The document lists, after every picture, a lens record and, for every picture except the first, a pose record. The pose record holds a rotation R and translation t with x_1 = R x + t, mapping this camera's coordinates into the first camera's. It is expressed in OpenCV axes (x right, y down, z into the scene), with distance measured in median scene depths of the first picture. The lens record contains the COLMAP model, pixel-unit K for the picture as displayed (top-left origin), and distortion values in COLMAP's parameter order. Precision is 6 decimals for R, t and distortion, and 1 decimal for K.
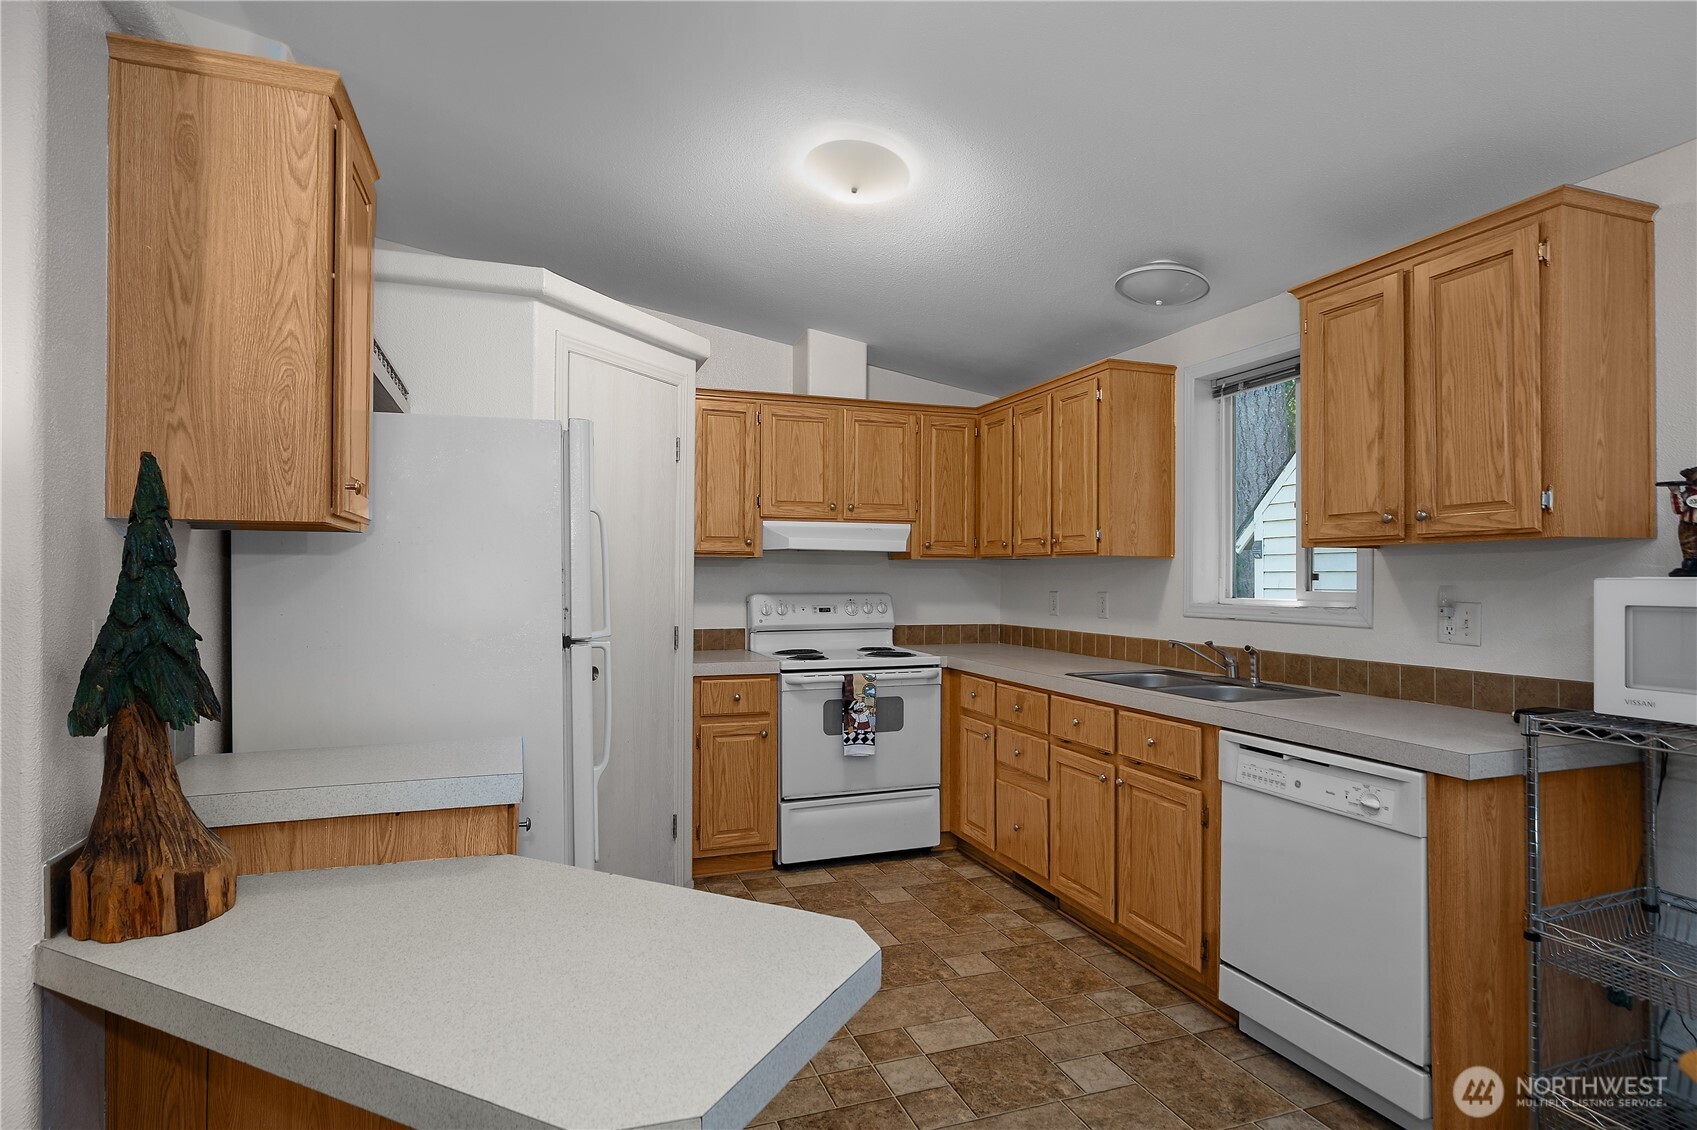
lens RADIAL K [[888.4, 0, 822.5], [0, 888.4, 570.6], [0, 0, 1]] dist [0.001024, -0.003870]
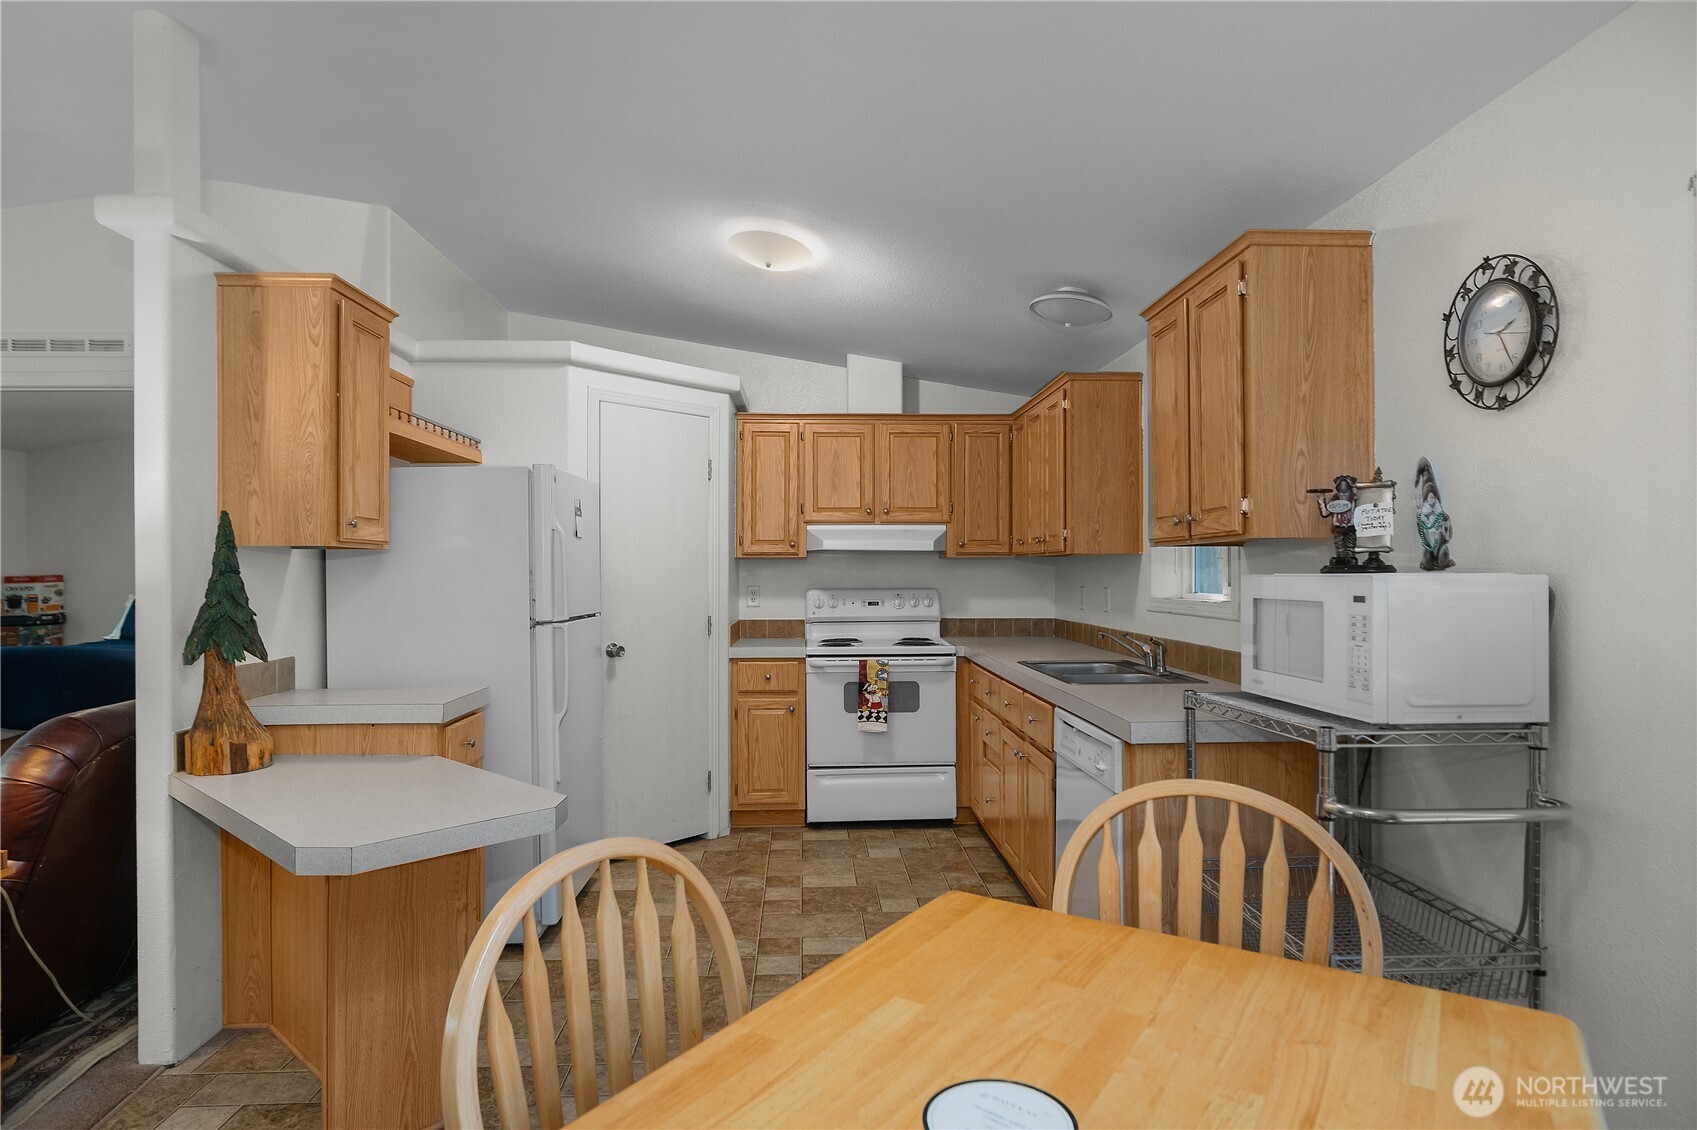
lens RADIAL K [[936.6, 0, 826.8], [0, 936.6, 567.6], [0, 0, 1]] dist [-0.005289, -0.001285]
pose [[0.955193, -0.007612, -0.295886, 0.480124], [0.008377, 0.999964, 0.001317, -0.004827], [0.295866, -0.003737, 0.955222, -0.223353]]
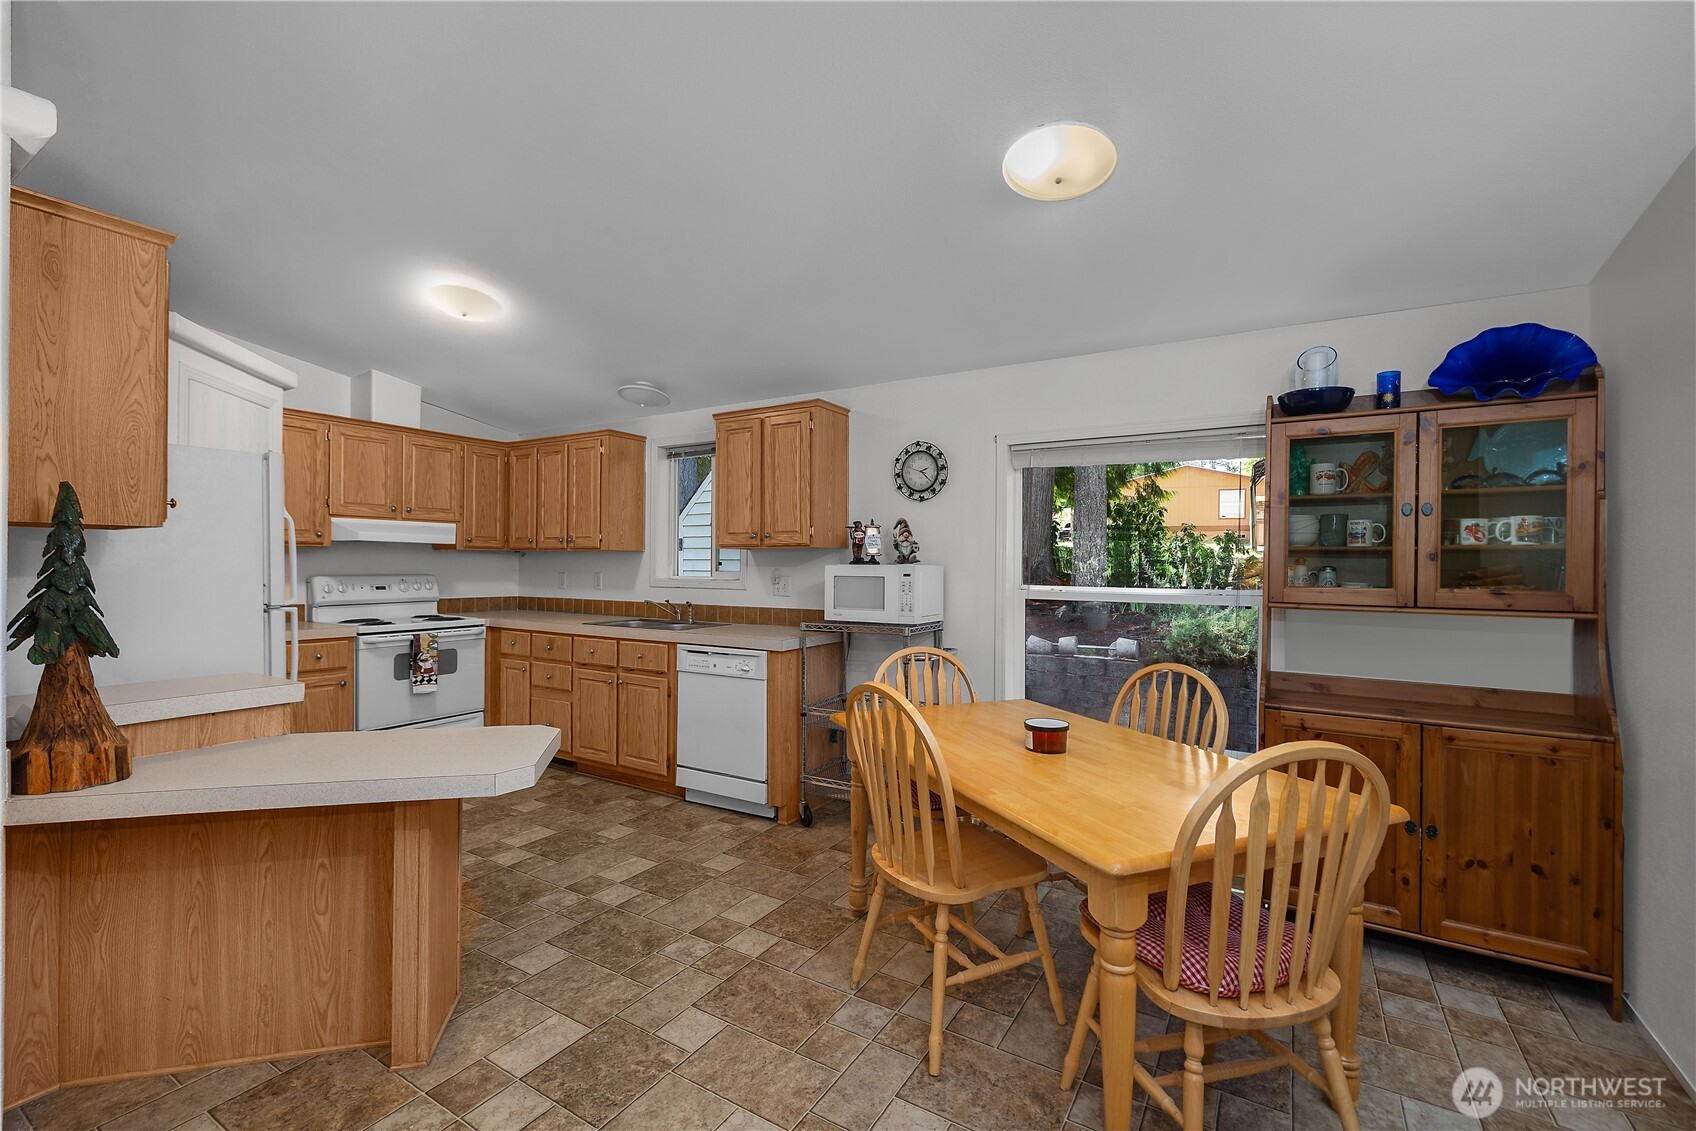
lens RADIAL K [[744.6, 0, 849.6], [0, 744.6, 563.0], [0, 0, 1]] dist [-0.003518, 0.002538]
pose [[0.768656, 0.003322, 0.639654, -0.268185], [-0.008549, 0.999951, 0.005081, -0.005171], [-0.639606, -0.009374, 0.768646, -0.424674]]
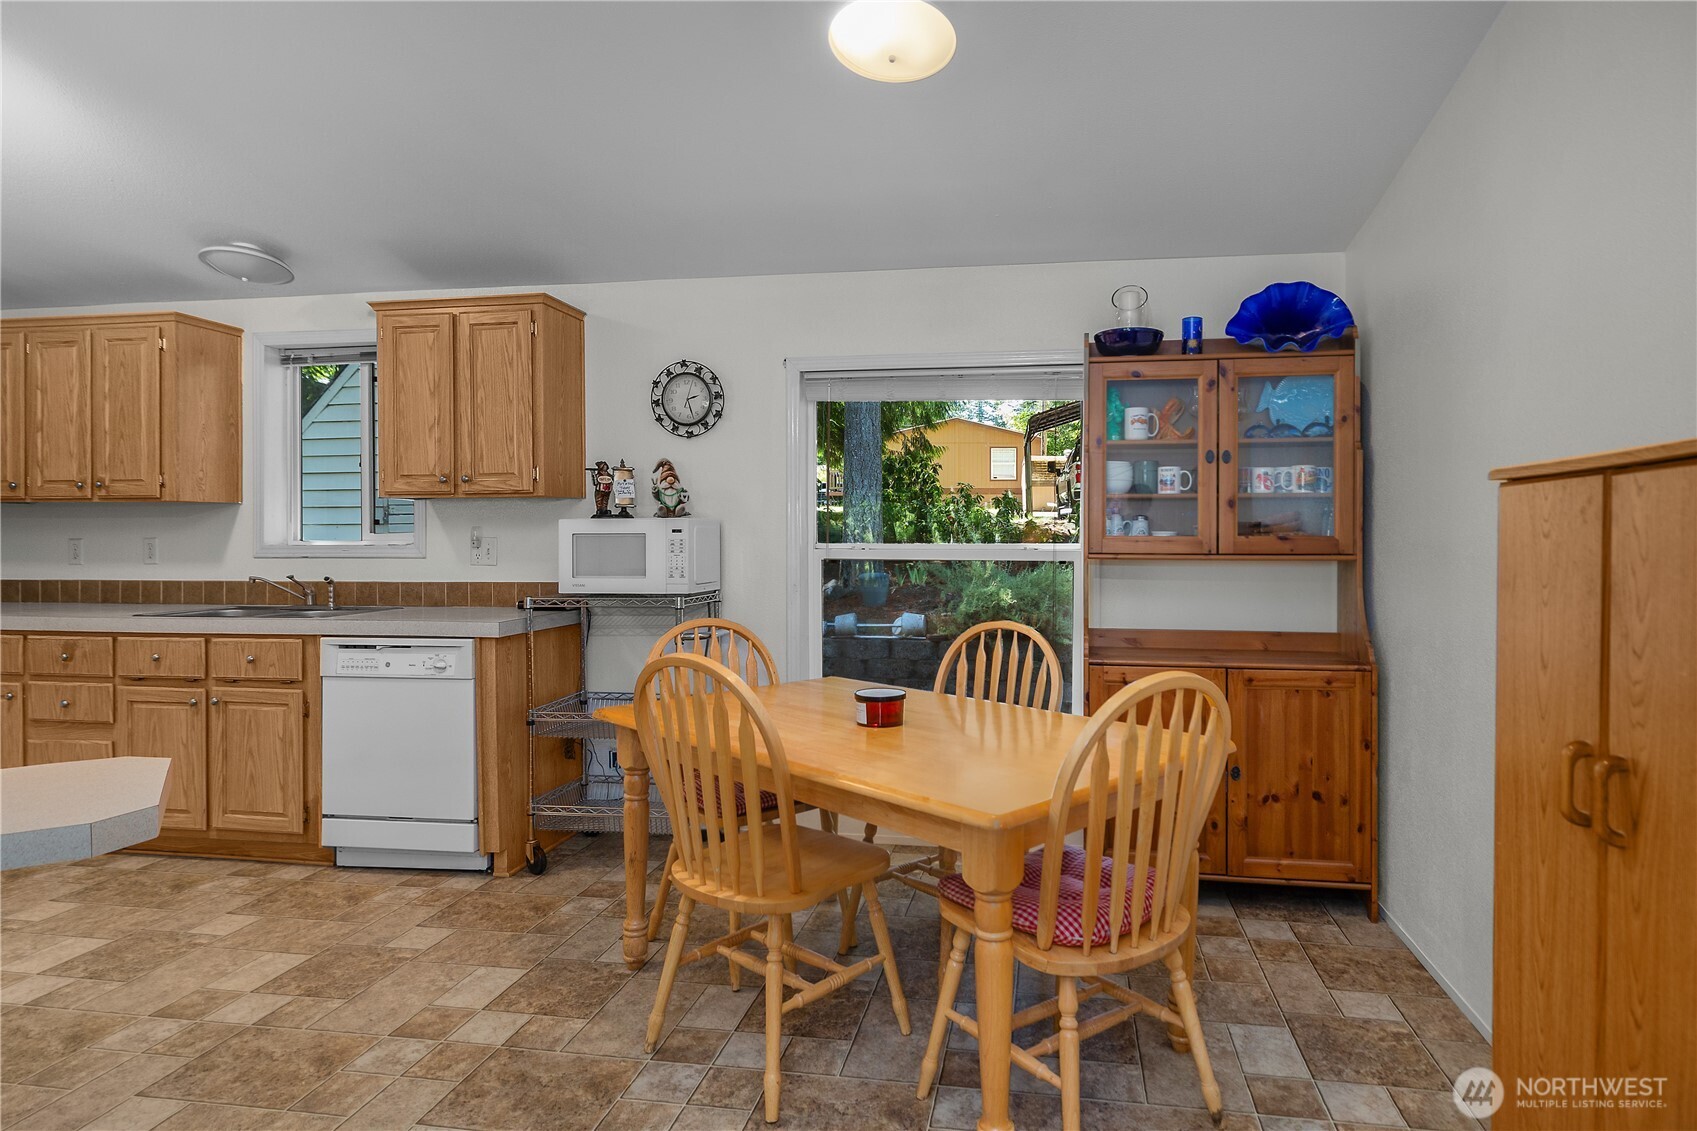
lens RADIAL K [[951.6, 0, 935.6], [0, 951.6, 542.9], [0, 0, 1]] dist [0.004326, -0.003892]
pose [[0.449677, -0.007680, 0.893158, -0.354948], [-0.003431, 0.999941, 0.010325, 0.023772], [-0.893185, -0.007707, 0.449624, -0.382936]]
